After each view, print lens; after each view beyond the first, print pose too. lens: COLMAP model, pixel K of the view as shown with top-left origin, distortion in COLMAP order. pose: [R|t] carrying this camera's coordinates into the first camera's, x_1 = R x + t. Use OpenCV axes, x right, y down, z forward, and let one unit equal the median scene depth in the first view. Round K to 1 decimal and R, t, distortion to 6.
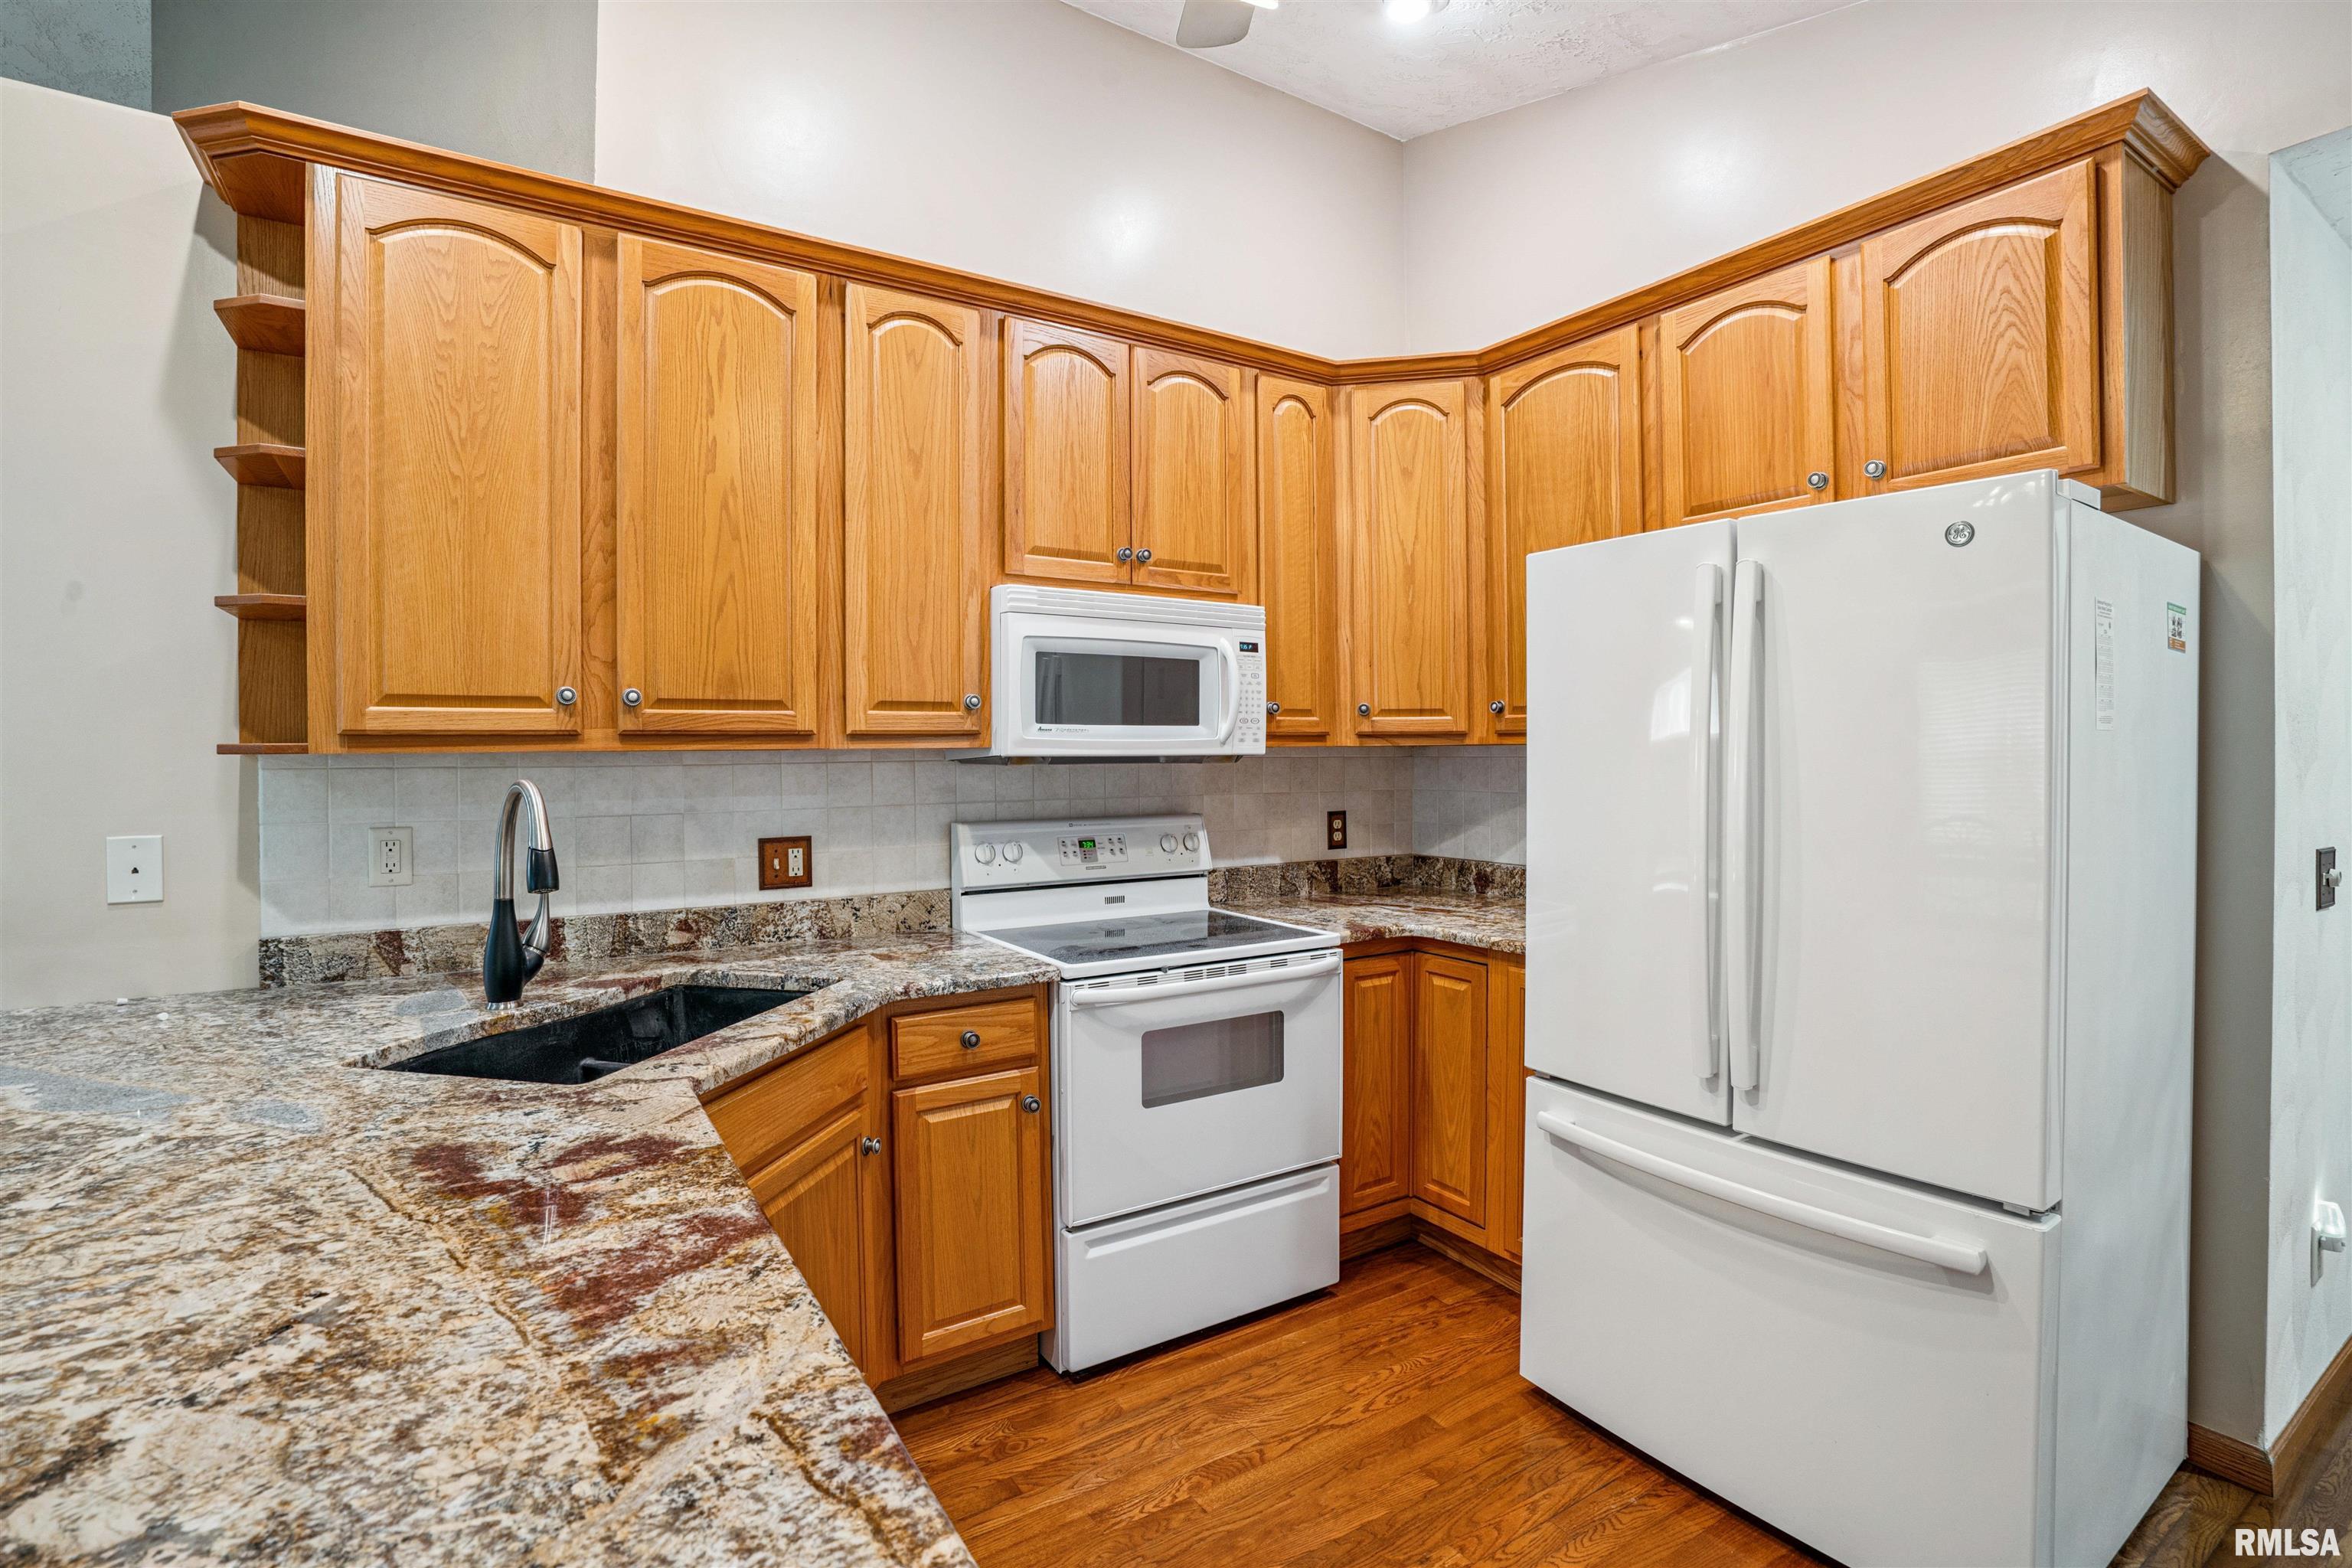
lens RADIAL K [[1108.0, 0, 1174.0], [0, 1108.0, 740.5], [0, 0, 1]] dist [-0.029766, 0.000125]
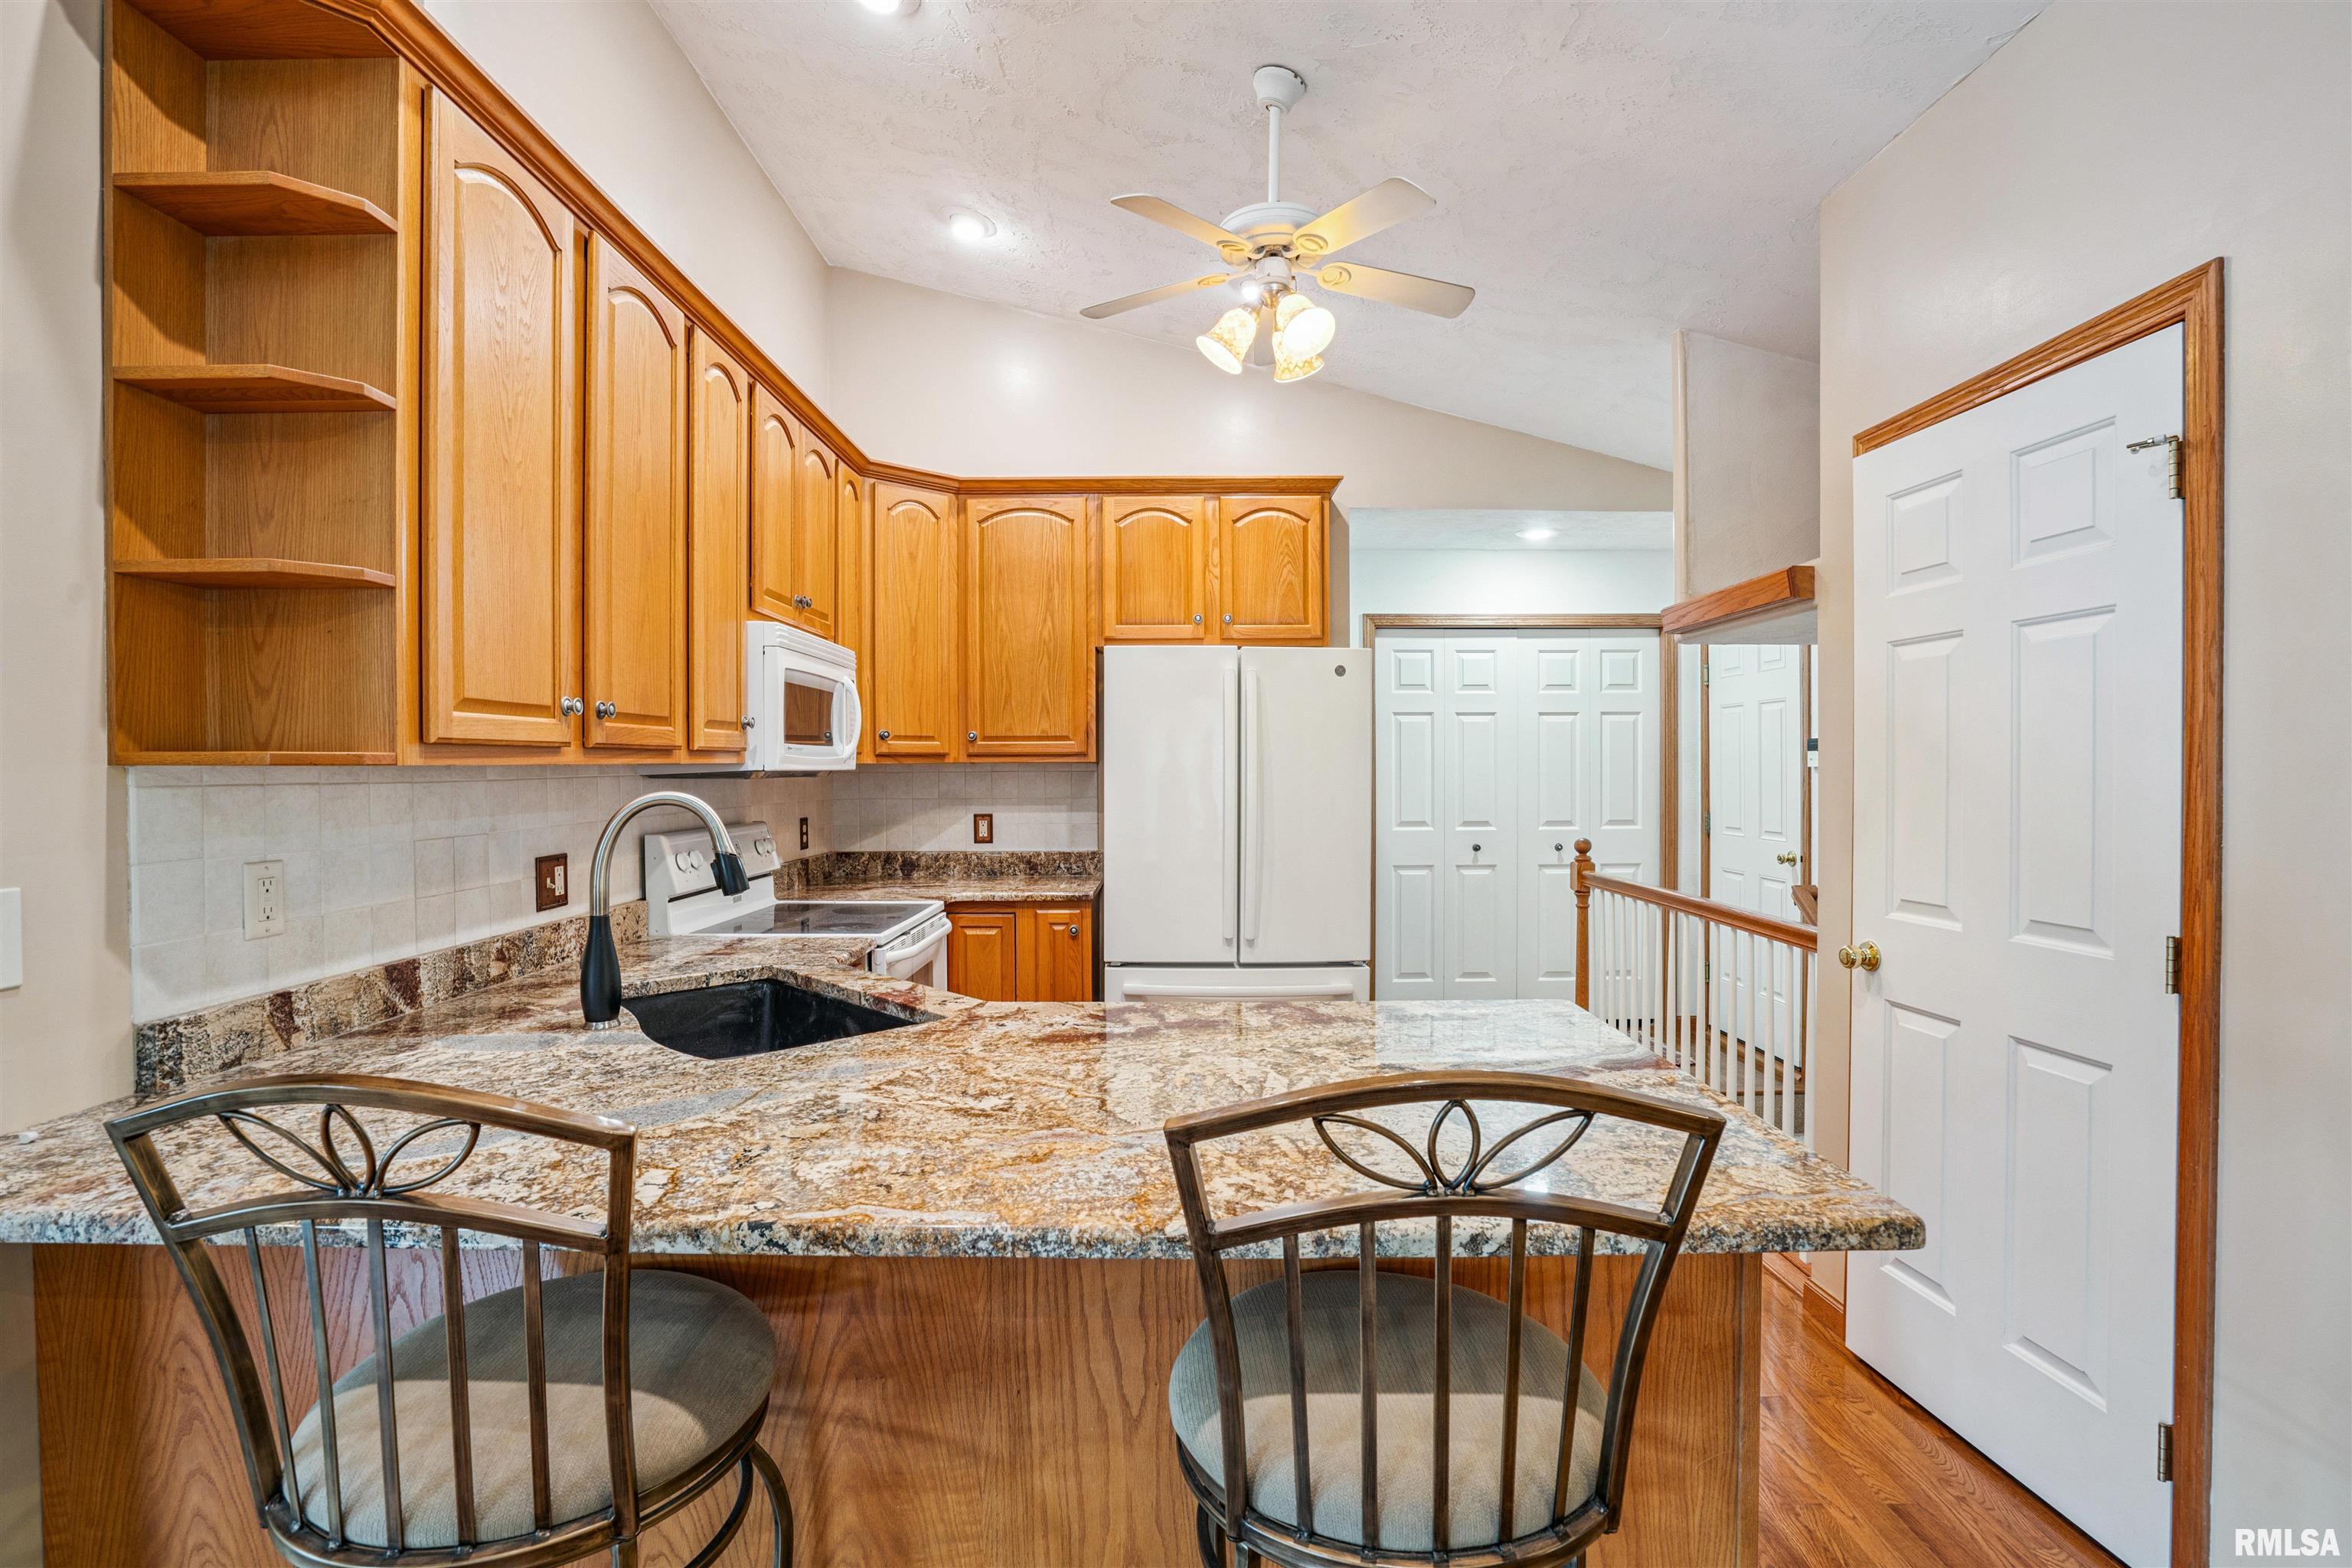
lens RADIAL K [[1105.5, 0, 1159.4], [0, 1105.5, 774.6], [0, 0, 1]] dist [-0.000228, 0.000095]
pose [[0.548783, -0.002509, 0.835961, -0.909548], [-0.007924, 0.999935, 0.008203, 0.006070], [-0.835927, -0.011125, 0.548728, 0.037096]]
